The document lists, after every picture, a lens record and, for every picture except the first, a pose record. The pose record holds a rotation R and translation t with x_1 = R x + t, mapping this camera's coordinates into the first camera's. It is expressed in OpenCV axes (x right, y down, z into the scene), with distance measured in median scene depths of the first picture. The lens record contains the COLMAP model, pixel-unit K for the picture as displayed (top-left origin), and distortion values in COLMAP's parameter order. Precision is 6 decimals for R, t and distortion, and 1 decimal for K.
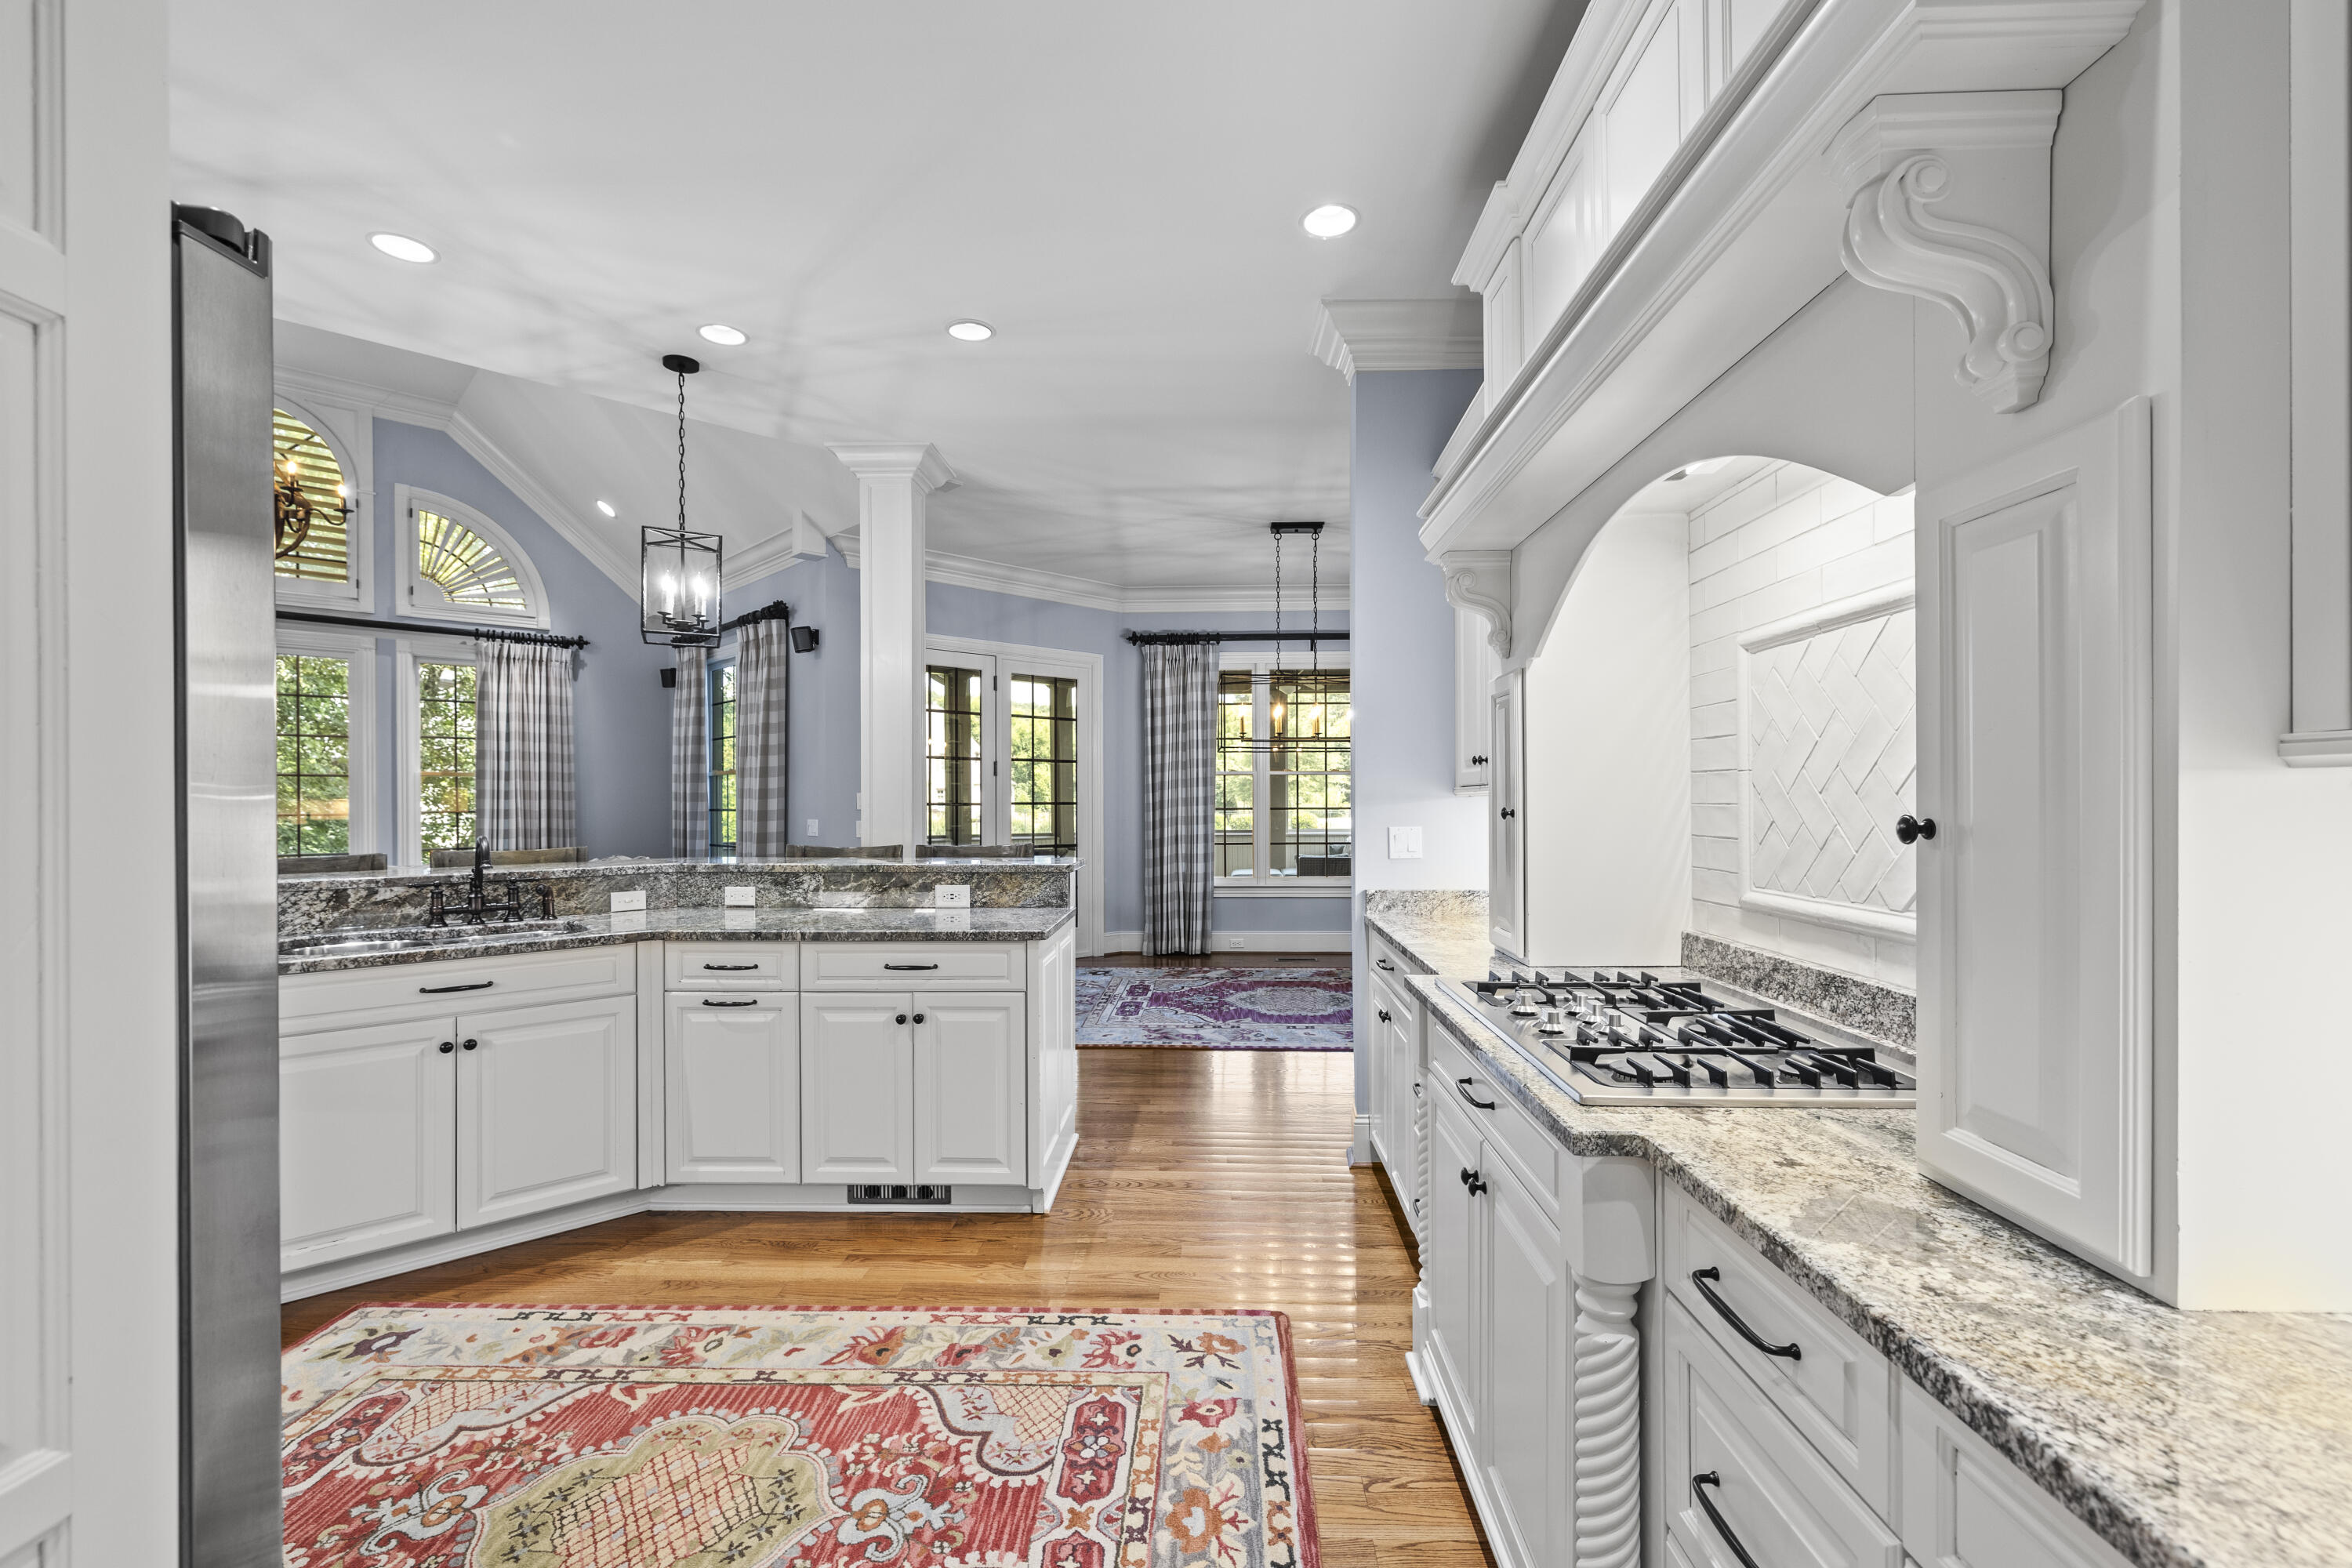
lens RADIAL K [[999.0, 0, 1188.0], [0, 999.0, 800.2], [0, 0, 1]] dist [0.002199, 0.000309]
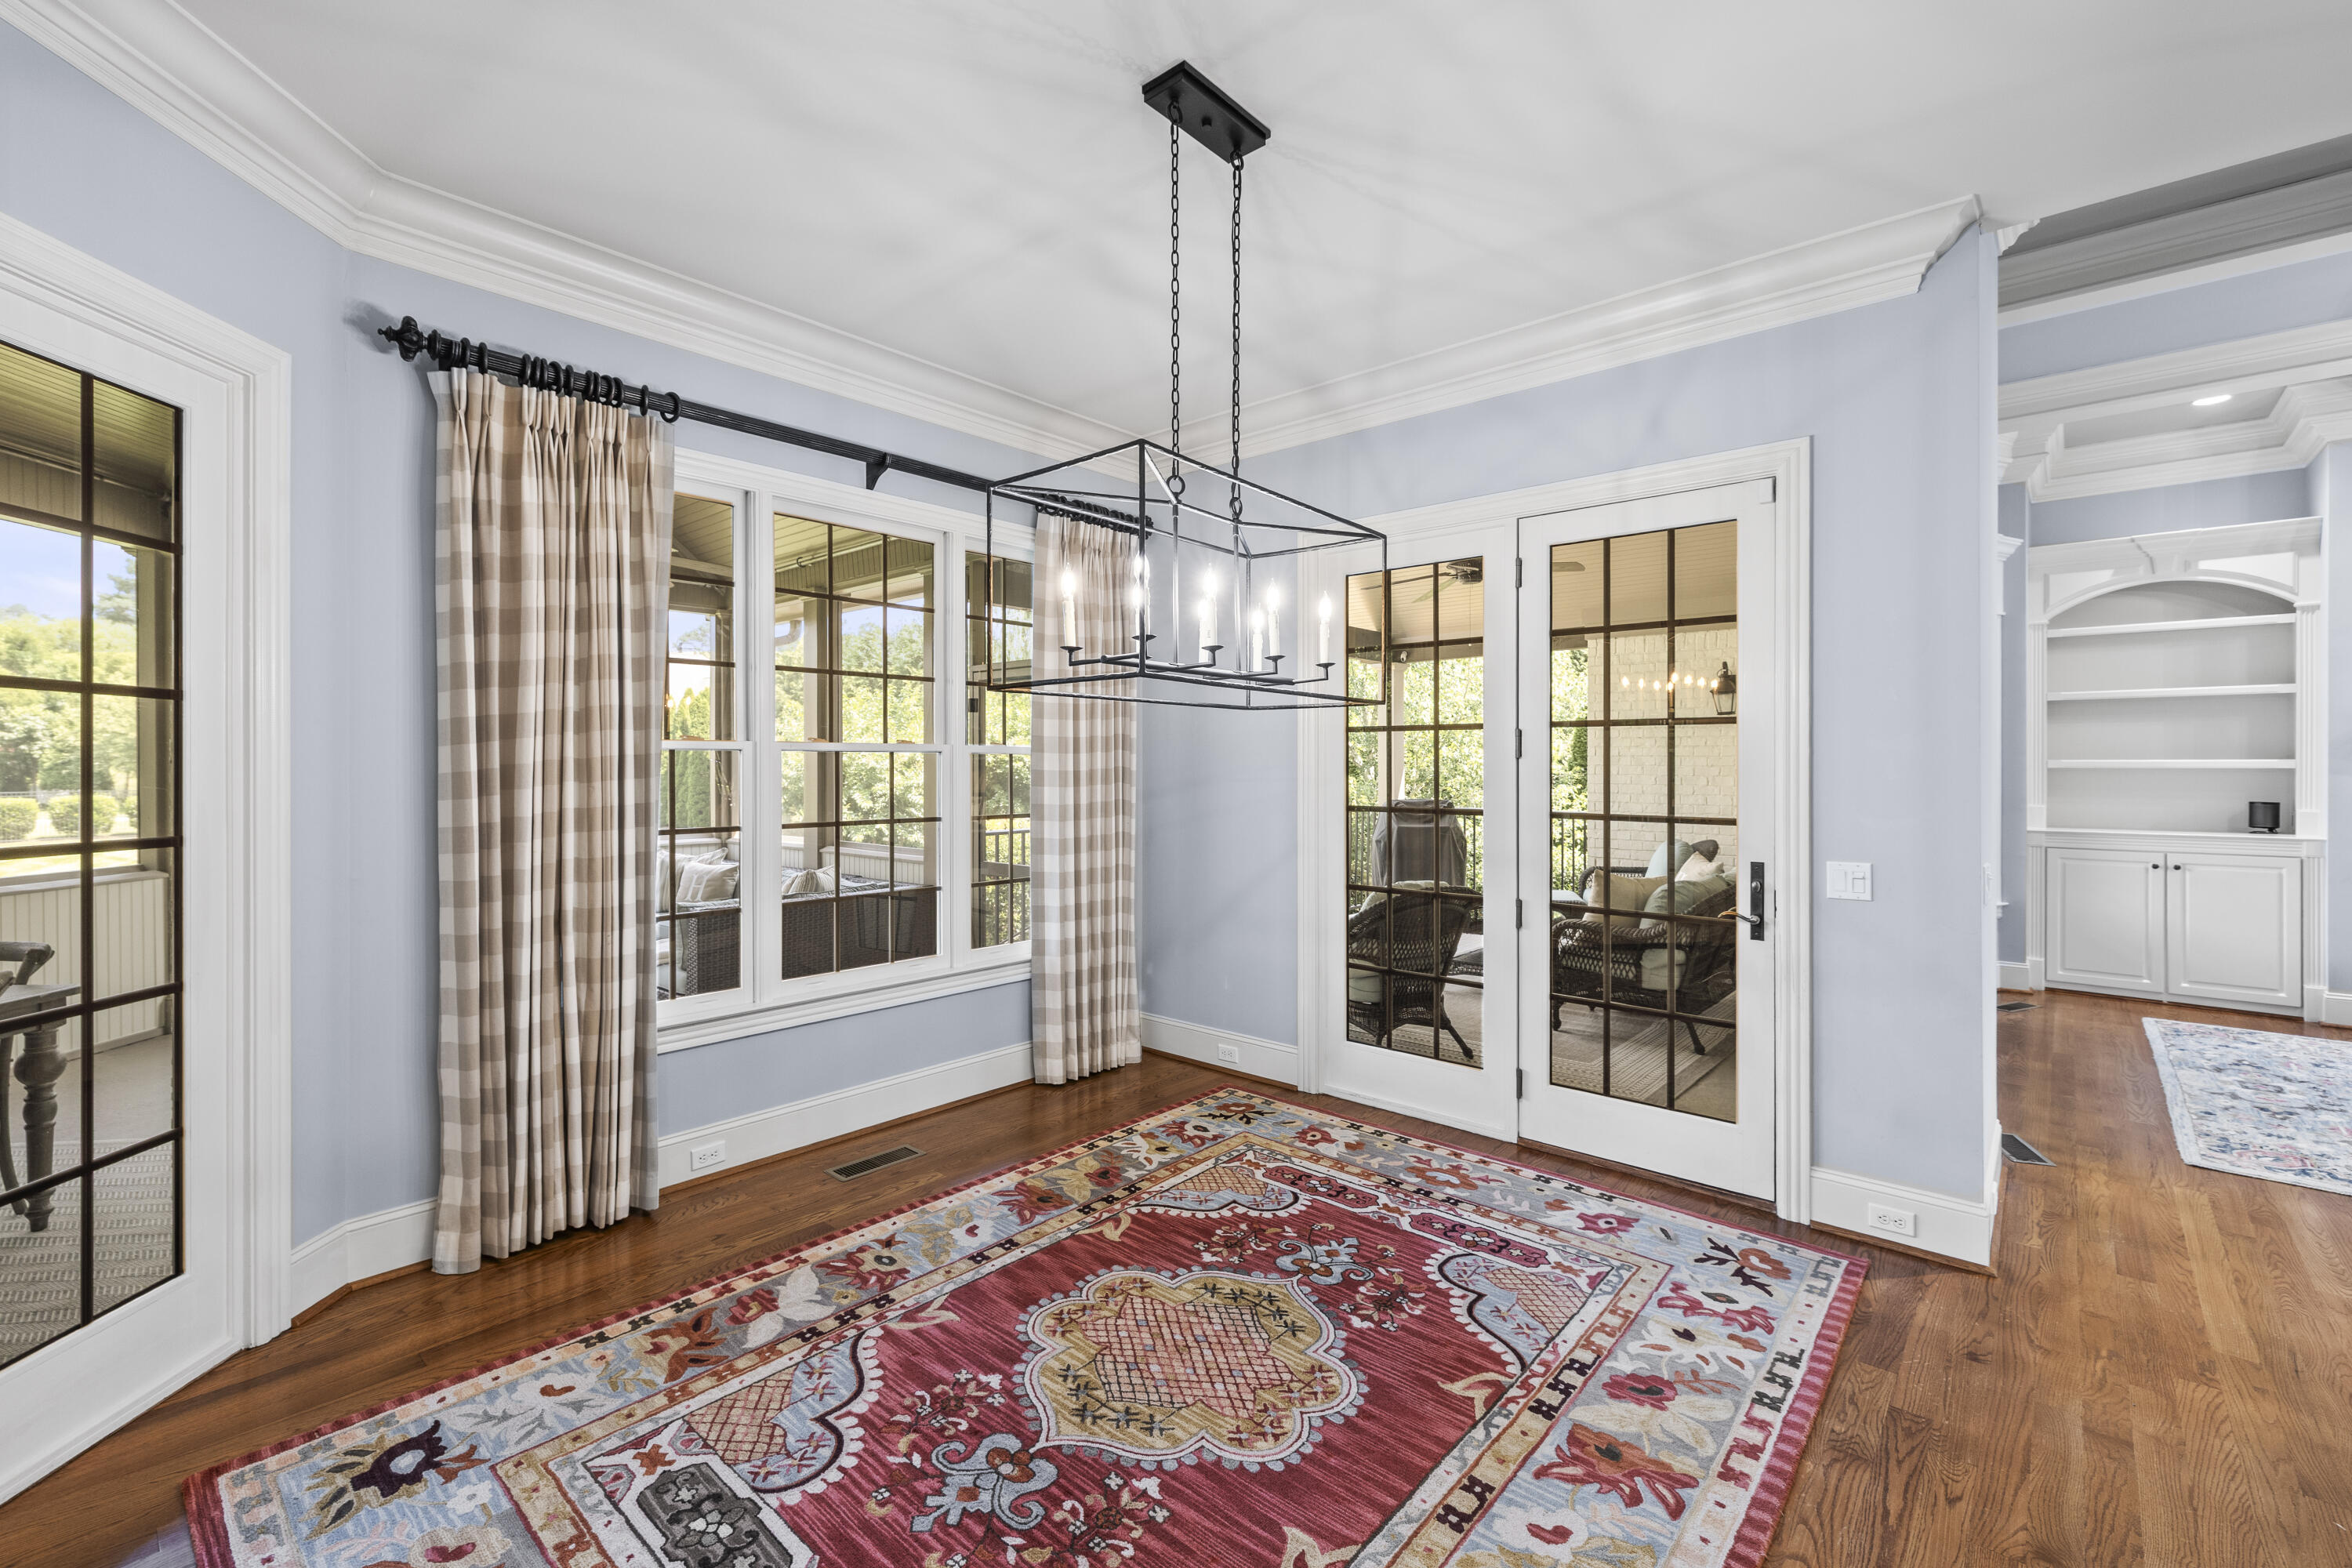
lens RADIAL K [[1006.6, 0, 1179.9], [0, 1006.6, 769.3], [0, 0, 1]] dist [0.002042, 0.000342]
pose [[0.638524, 0.000236, 0.769602, -0.326890], [0.000026, 1.000000, -0.000328, -0.037933], [-0.769602, 0.000229, 0.638524, 1.285927]]
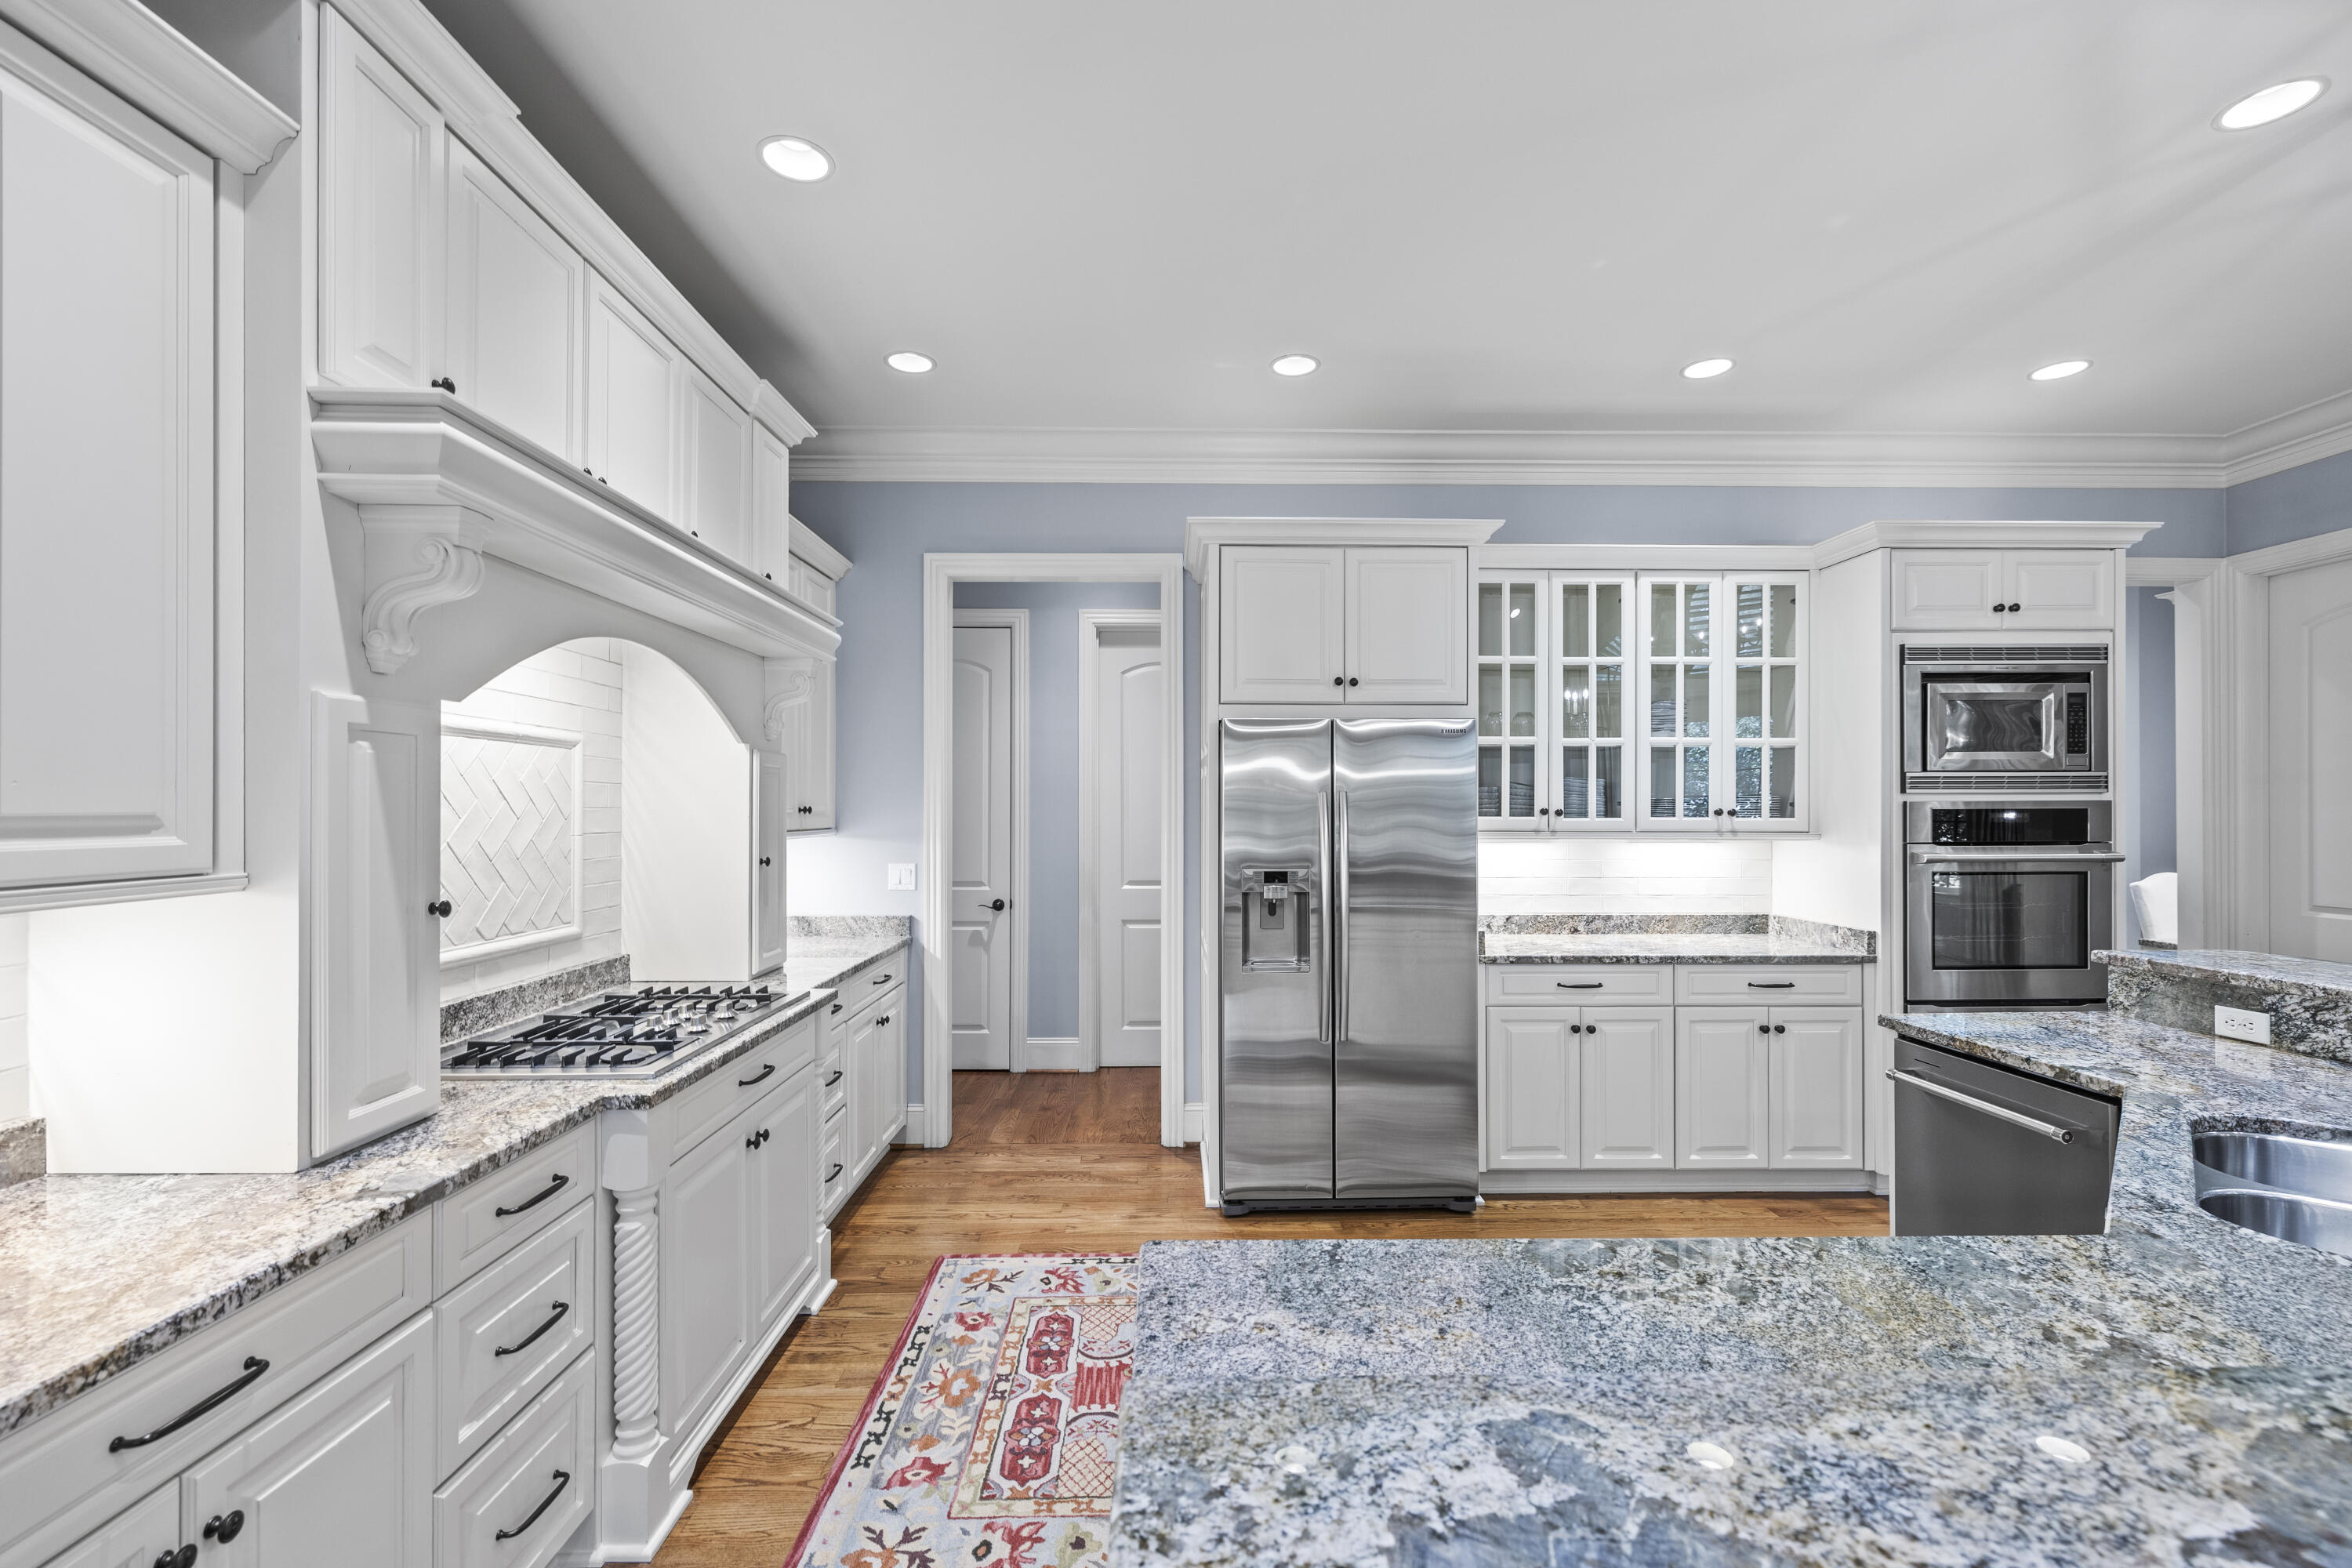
lens RADIAL K [[1000.0, 0, 1179.7], [0, 1000.0, 805.0], [0, 0, 1]] dist [0.000081, 0.000114]
pose [[-0.998962, 0.002842, -0.045468, -0.114143], [0.002837, 0.999996, 0.000174, -0.039341], [0.045468, 0.000045, -0.998966, 1.154733]]
